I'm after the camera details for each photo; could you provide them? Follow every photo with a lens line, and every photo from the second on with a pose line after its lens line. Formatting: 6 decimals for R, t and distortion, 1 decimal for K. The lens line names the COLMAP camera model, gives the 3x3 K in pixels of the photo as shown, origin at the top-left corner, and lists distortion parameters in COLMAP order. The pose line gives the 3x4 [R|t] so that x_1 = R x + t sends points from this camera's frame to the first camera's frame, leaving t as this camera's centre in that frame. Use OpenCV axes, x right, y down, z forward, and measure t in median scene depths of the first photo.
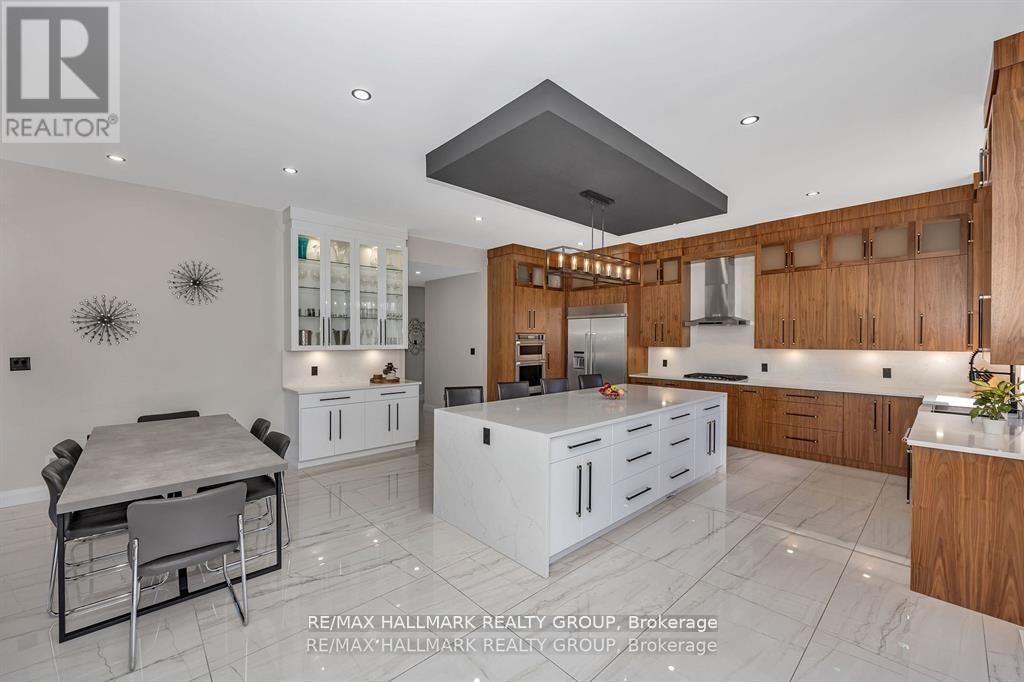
lens RADIAL K [[403.4, 0, 502.6], [0, 403.4, 349.3], [0, 0, 1]] dist [0.003518, 0.000373]
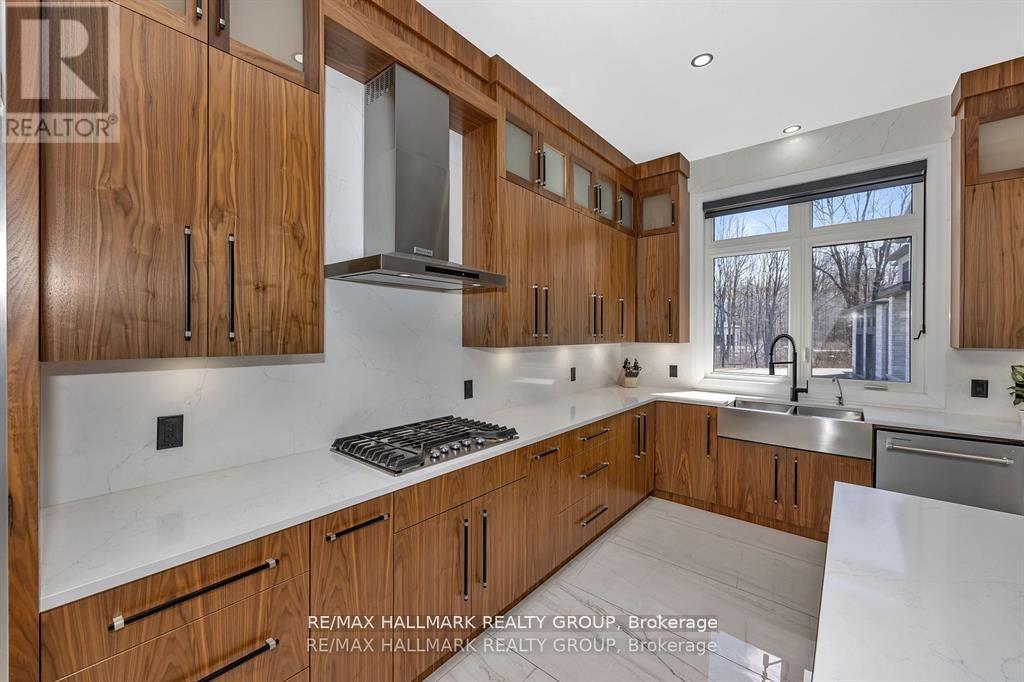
lens RADIAL K [[403.4, 0, 507.8], [0, 403.4, 336.0], [0, 0, 1]] dist [0.003518, 0.000373]
pose [[-0.130862, -0.005556, 0.991385, 0.194114], [0.022949, 0.999699, 0.008632, -0.017313], [-0.991135, 0.023881, -0.130696, 1.001718]]
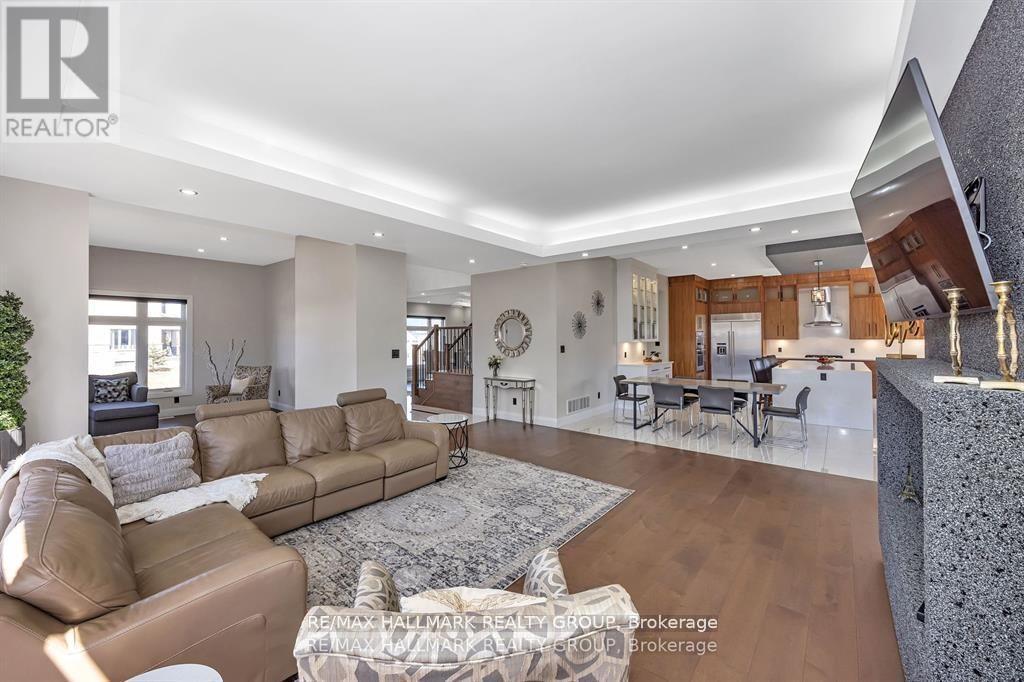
lens RADIAL K [[403.4, 0, 506.3], [0, 403.4, 334.9], [0, 0, 1]] dist [0.003518, 0.000373]
pose [[0.988823, -0.006738, 0.148941, -1.065327], [0.011998, 0.999334, -0.034450, 0.020016], [-0.148609, 0.035852, 0.988246, -0.491234]]
